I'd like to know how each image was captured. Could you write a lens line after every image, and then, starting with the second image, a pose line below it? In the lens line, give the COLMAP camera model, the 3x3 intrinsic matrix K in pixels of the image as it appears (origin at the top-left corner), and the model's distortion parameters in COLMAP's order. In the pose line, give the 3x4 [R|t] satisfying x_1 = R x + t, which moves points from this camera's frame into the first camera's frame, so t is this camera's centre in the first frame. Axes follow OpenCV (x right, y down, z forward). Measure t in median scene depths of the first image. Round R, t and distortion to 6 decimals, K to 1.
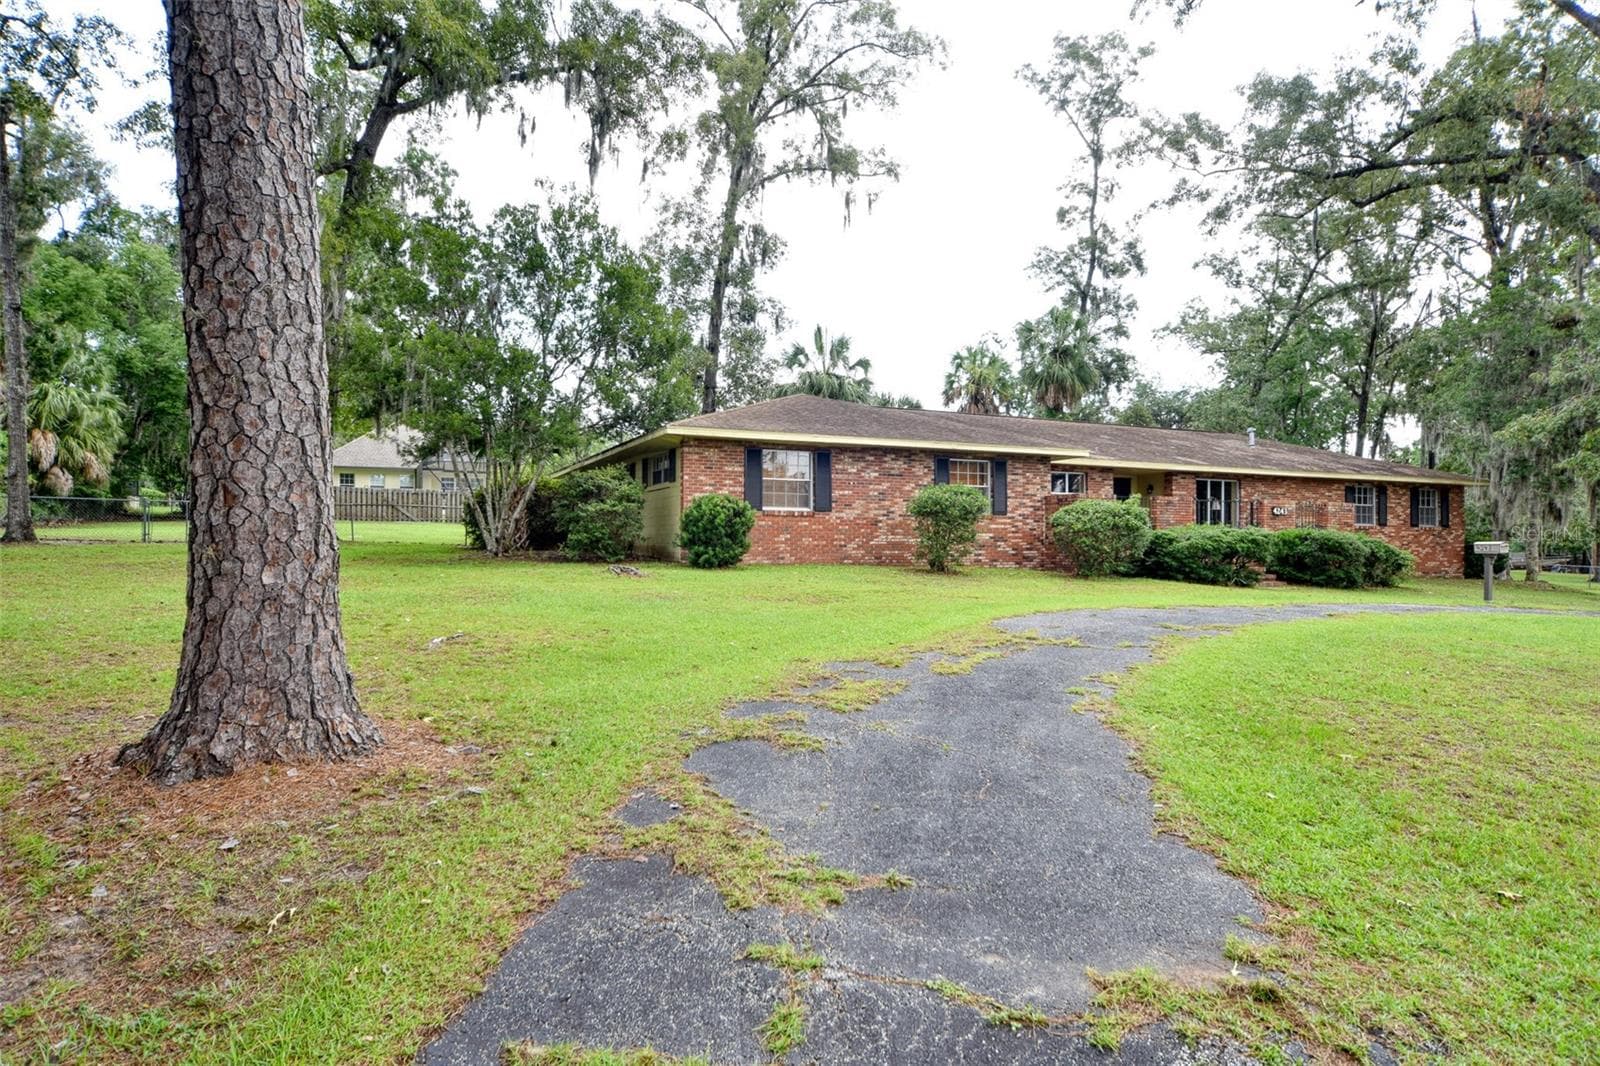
lens RADIAL K [[944.1, 0, 815.5], [0, 944.1, 563.0], [0, 0, 1]] dist [-0.000011, 0.001795]
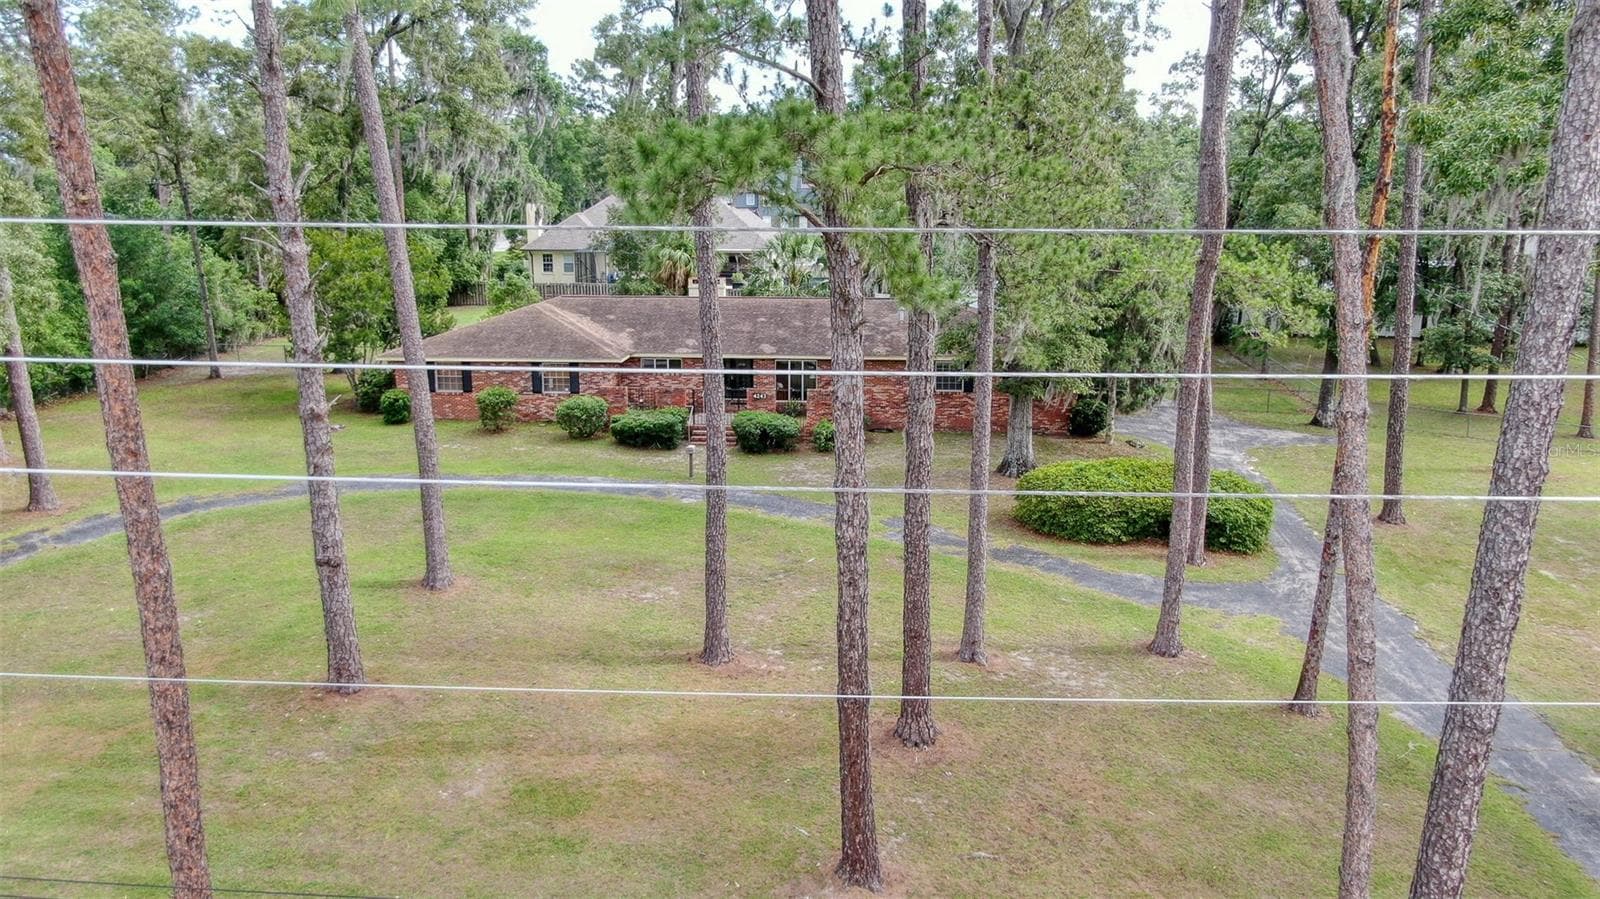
lens RADIAL K [[1118.0, 0, 800.0], [0, 1118.0, 449.5], [0, 0, 1]] dist [-0.009449, 0.001794]
pose [[0.869043, 0.106044, -0.483239, 1.552385], [-0.003759, 0.978145, 0.207888, -0.378102], [0.494723, -0.178847, 0.850449, -0.578676]]
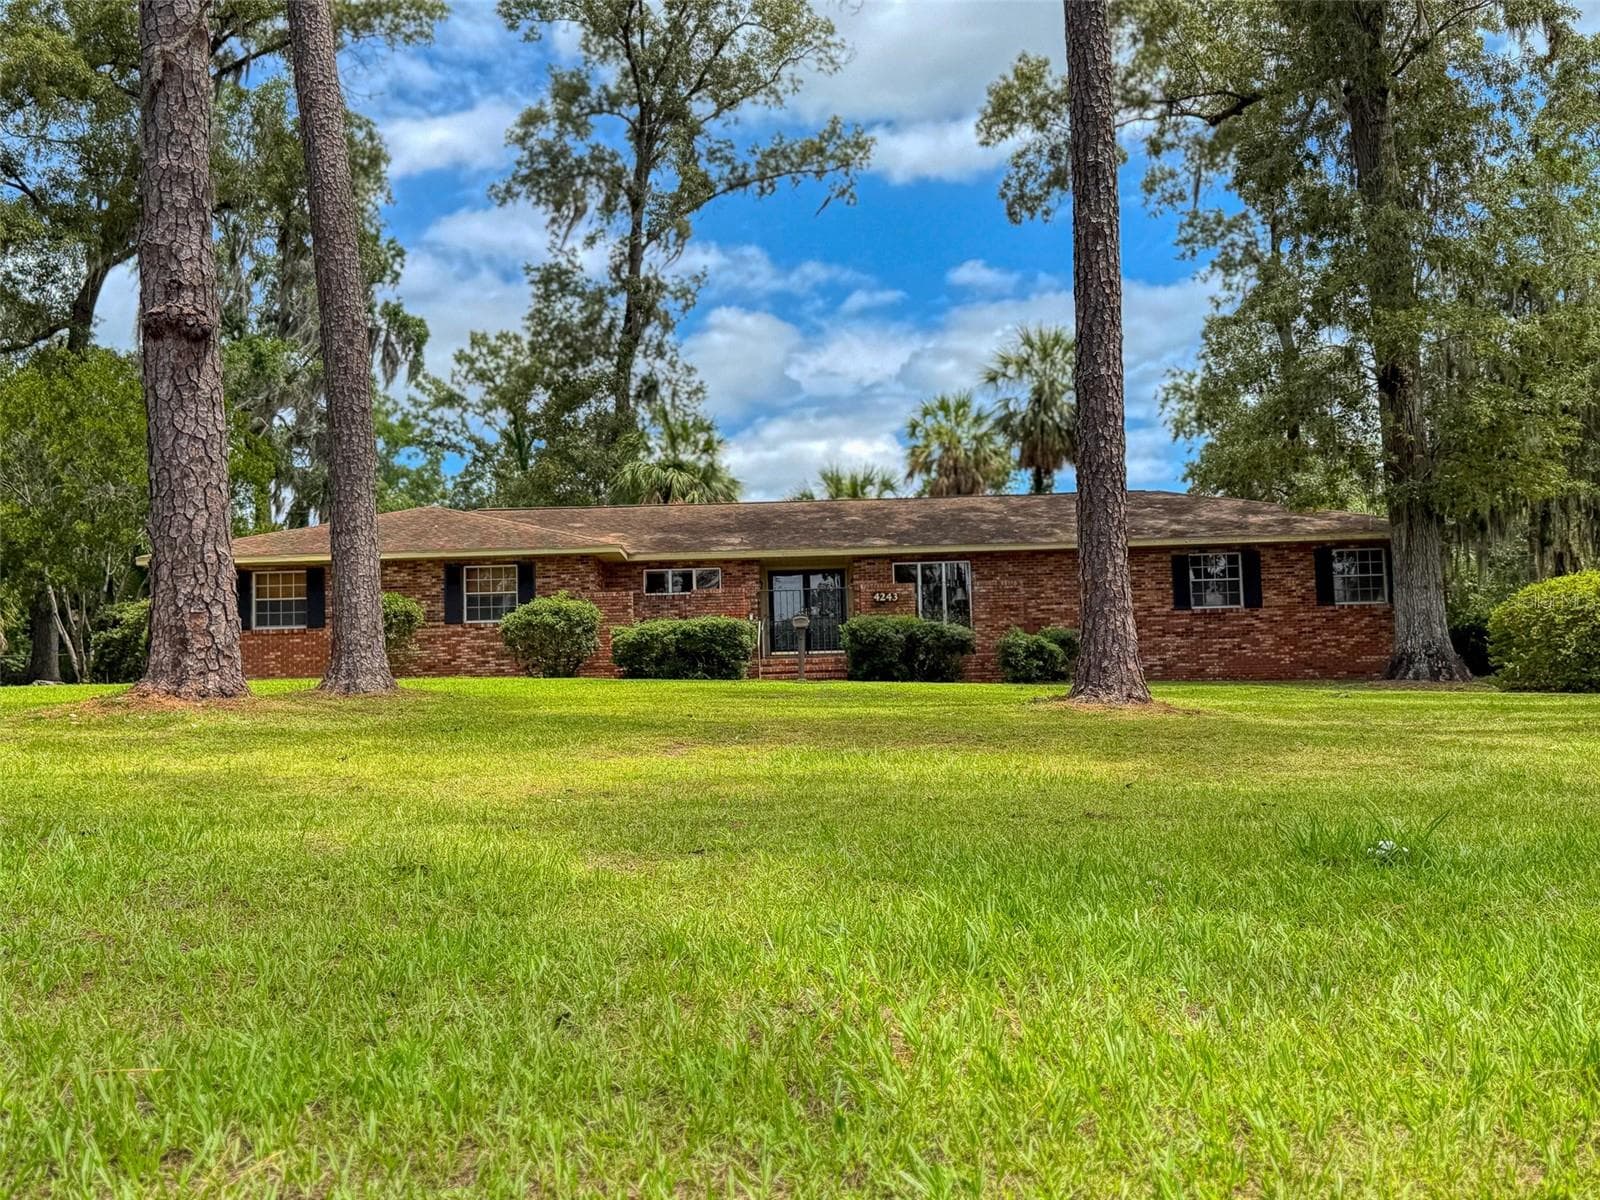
lens RADIAL K [[1670.4, 0, 793.5], [0, 1670.4, 603.0], [0, 0, 1]] dist [0.135021, 0.003083]
pose [[0.898446, -0.061338, -0.434779, 1.134161], [0.023130, 0.995431, -0.092639, 0.088792], [0.438475, 0.073175, 0.895760, -0.367625]]
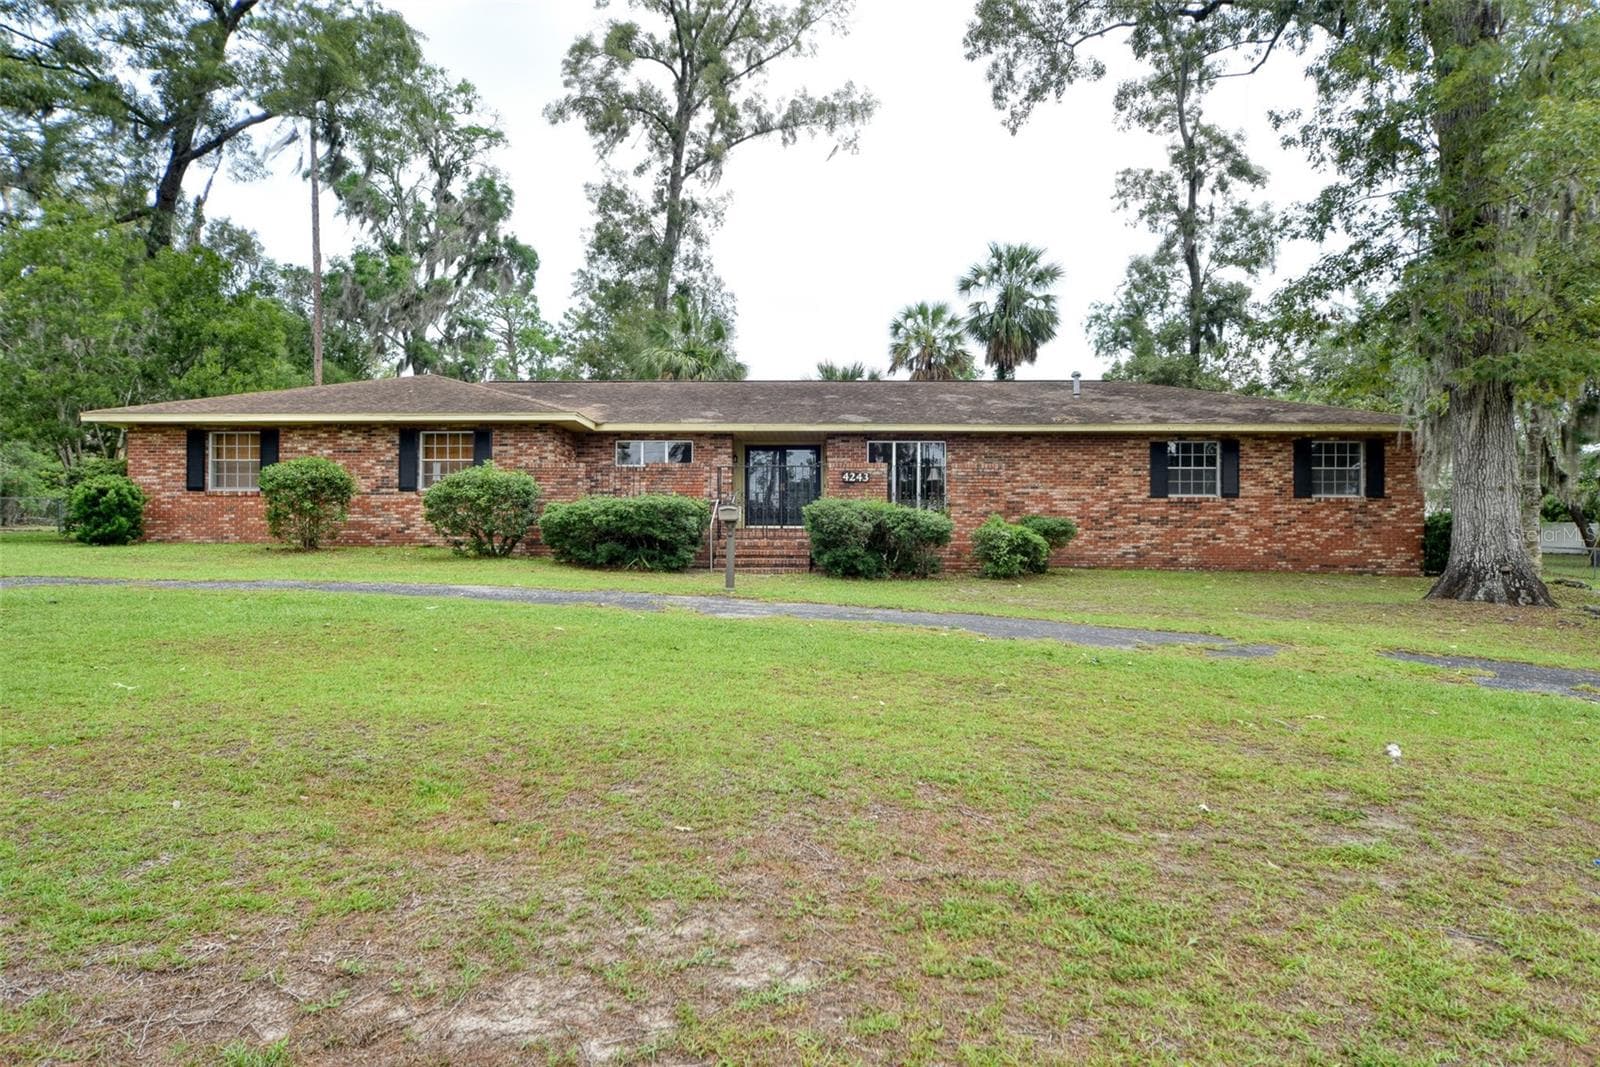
lens RADIAL K [[944.1, 0, 815.5], [0, 944.1, 563.5], [0, 0, 1]] dist [-0.000011, 0.001795]
pose [[0.893553, 0.011236, -0.448818, 0.865653], [-0.007791, 0.999924, 0.009522, 0.006834], [0.448891, -0.005012, 0.893572, 0.331206]]
